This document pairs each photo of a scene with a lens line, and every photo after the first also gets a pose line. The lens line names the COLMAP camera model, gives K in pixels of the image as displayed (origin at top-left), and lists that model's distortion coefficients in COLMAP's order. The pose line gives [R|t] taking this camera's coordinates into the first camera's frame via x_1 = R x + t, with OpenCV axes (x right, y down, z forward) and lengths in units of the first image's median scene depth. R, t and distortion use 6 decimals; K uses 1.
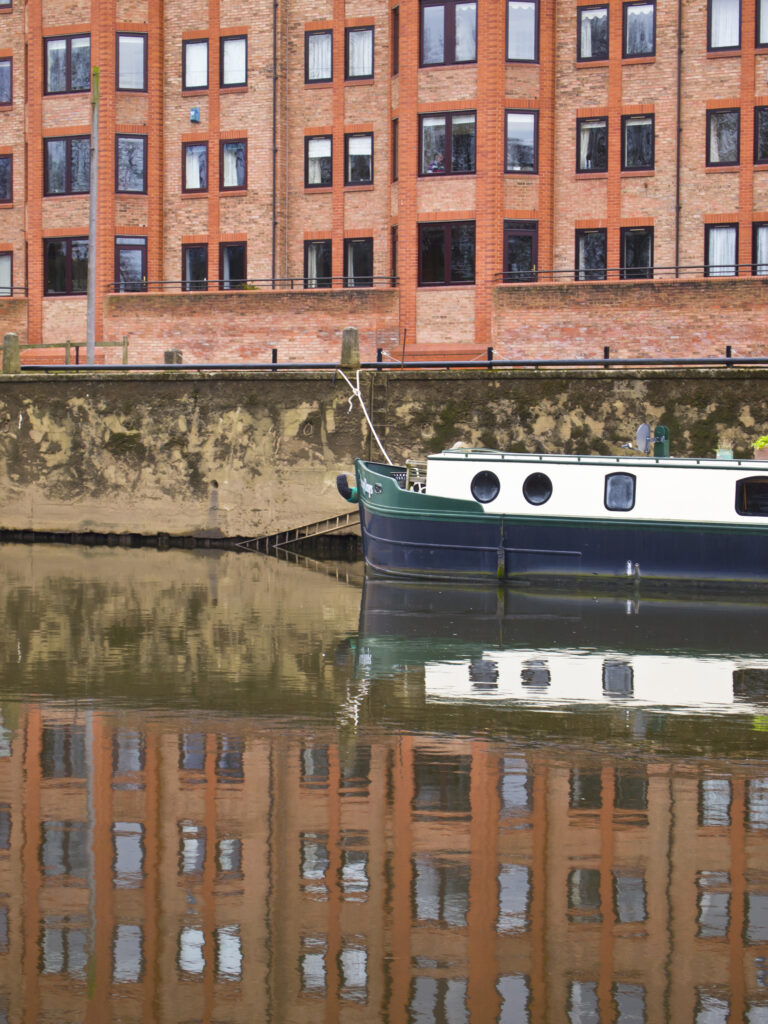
lens RADIAL K [[2501.3, 0, 384.9], [0, 2501.3, 531.0], [0, 0, 1]] dist [0.015562, 0.029971]
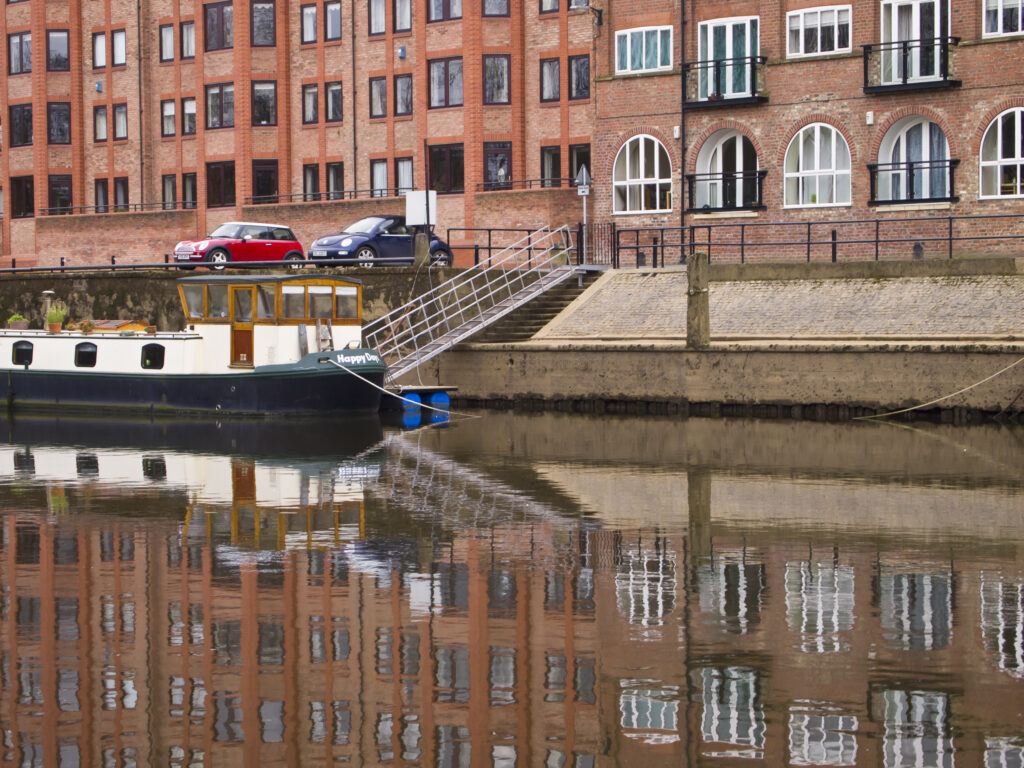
lens RADIAL K [[2501.3, 0, 512.0], [0, 2501.3, 384.0], [0, 0, 1]] dist [0.015562, 0.029971]
pose [[0.970639, -0.009084, -0.240369, 0.522911], [0.006841, 0.999925, -0.010161, 0.016136], [0.240444, 0.008218, 0.970628, -0.320484]]
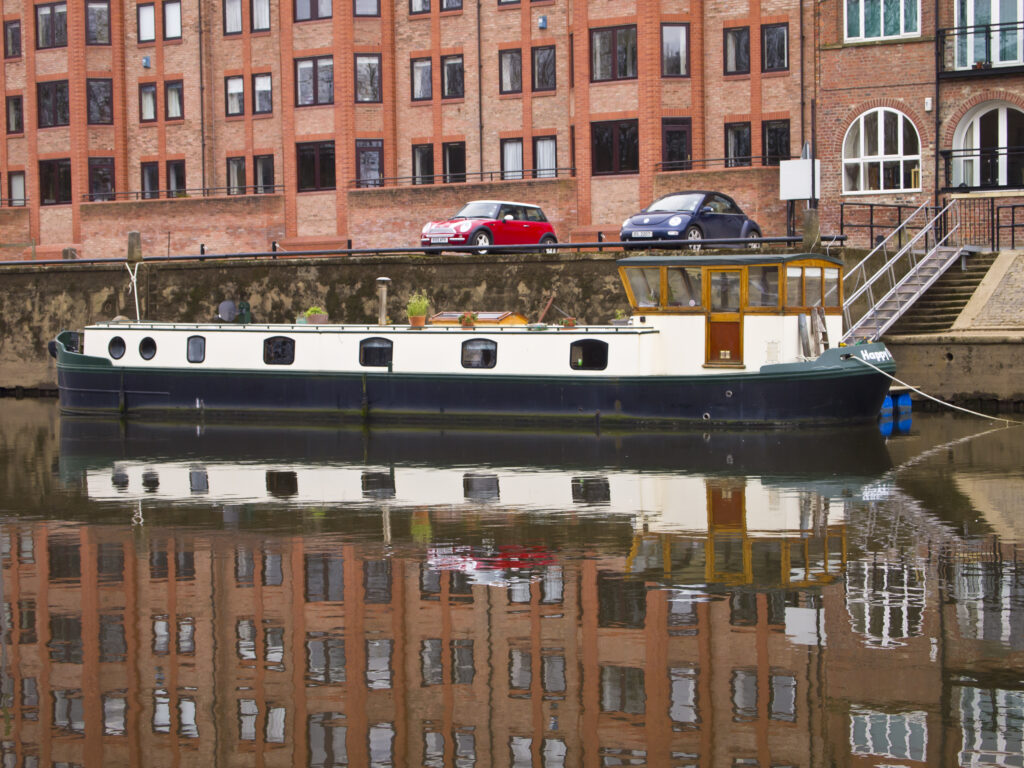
lens RADIAL K [[2234.0, 0, 512.0], [0, 2234.0, 384.0], [0, 0, 1]] dist [0.025154, -0.048227]
pose [[0.996768, -0.020156, -0.077759, 0.214817], [0.020022, 0.999796, -0.002498, 0.006194], [0.077794, 0.000933, 0.996969, -0.142006]]
